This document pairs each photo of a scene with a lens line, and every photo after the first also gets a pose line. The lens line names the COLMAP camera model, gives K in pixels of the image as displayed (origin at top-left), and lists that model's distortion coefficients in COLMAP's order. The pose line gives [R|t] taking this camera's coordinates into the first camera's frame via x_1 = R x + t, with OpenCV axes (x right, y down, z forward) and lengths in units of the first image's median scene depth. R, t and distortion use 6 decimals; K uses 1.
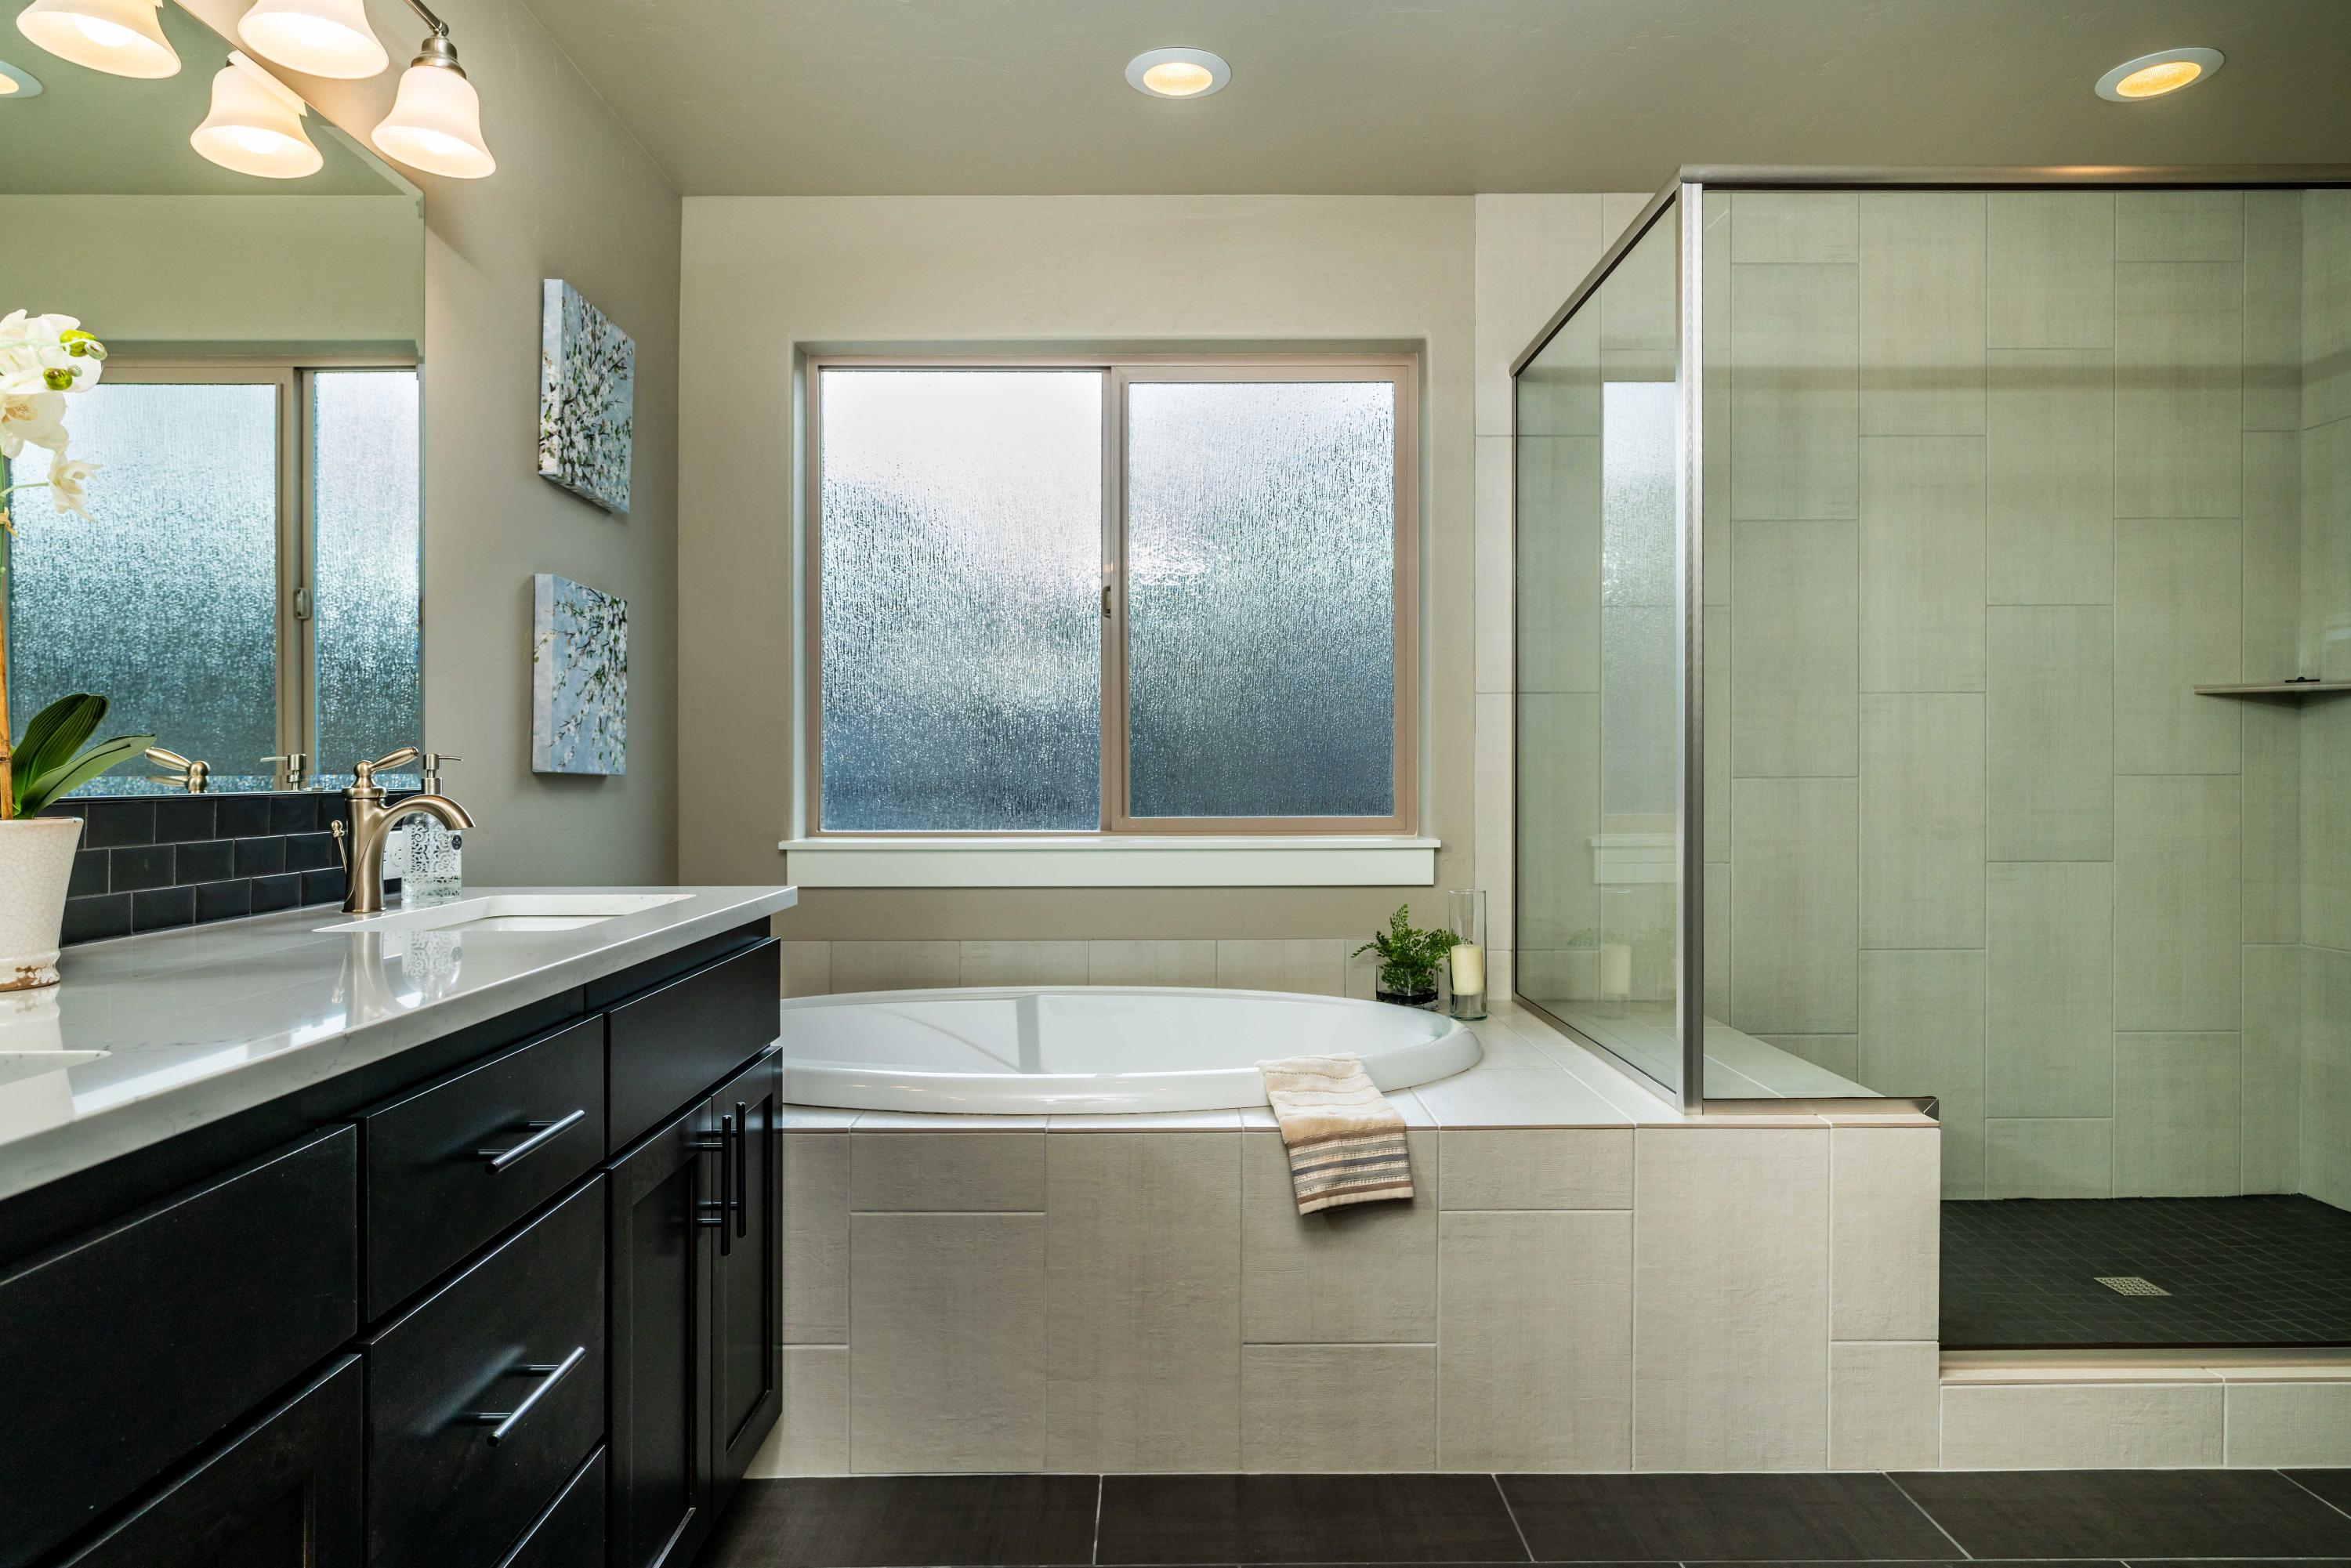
lens RADIAL K [[1412.2, 0, 1173.6], [0, 1412.2, 782.3], [0, 0, 1]] dist [0.002169, 0.000320]
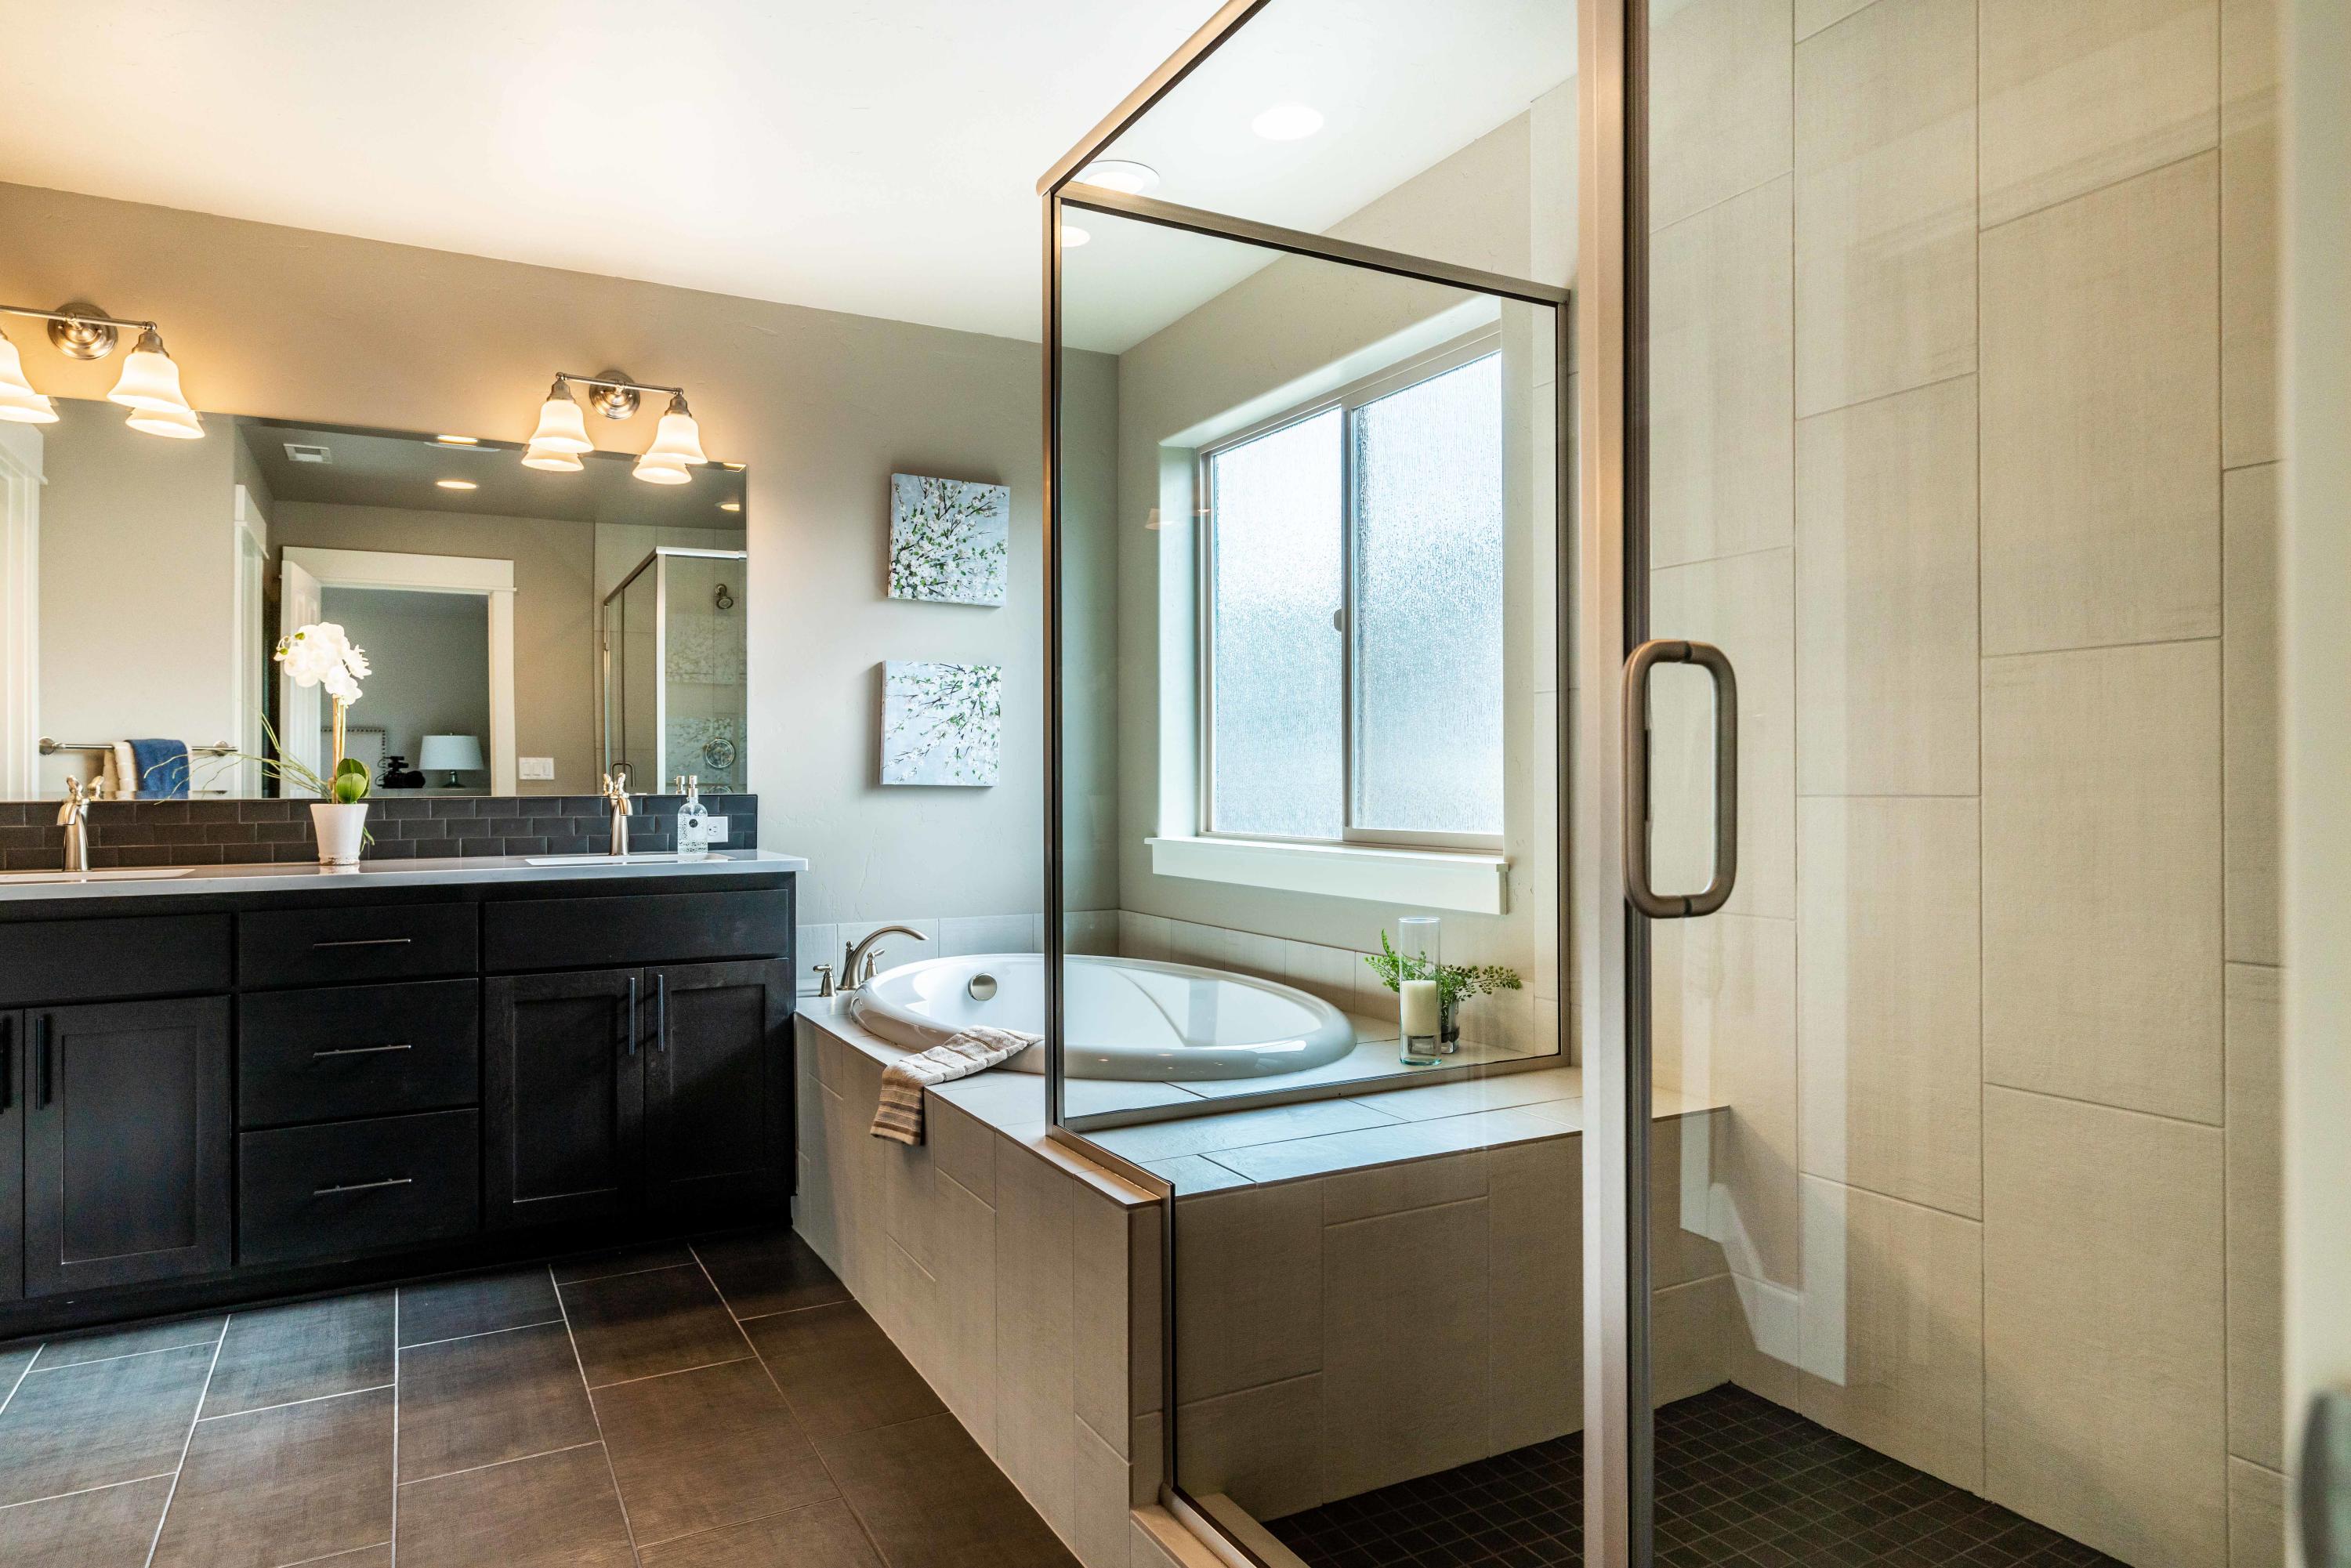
lens RADIAL K [[1412.2, 0, 1172.2], [0, 1412.2, 778.4], [0, 0, 1]] dist [0.002169, 0.000320]
pose [[0.467831, -0.001744, -0.883816, 1.049645], [-0.005066, 0.999976, -0.004654, -0.007525], [0.883803, 0.006655, 0.467811, 0.507001]]
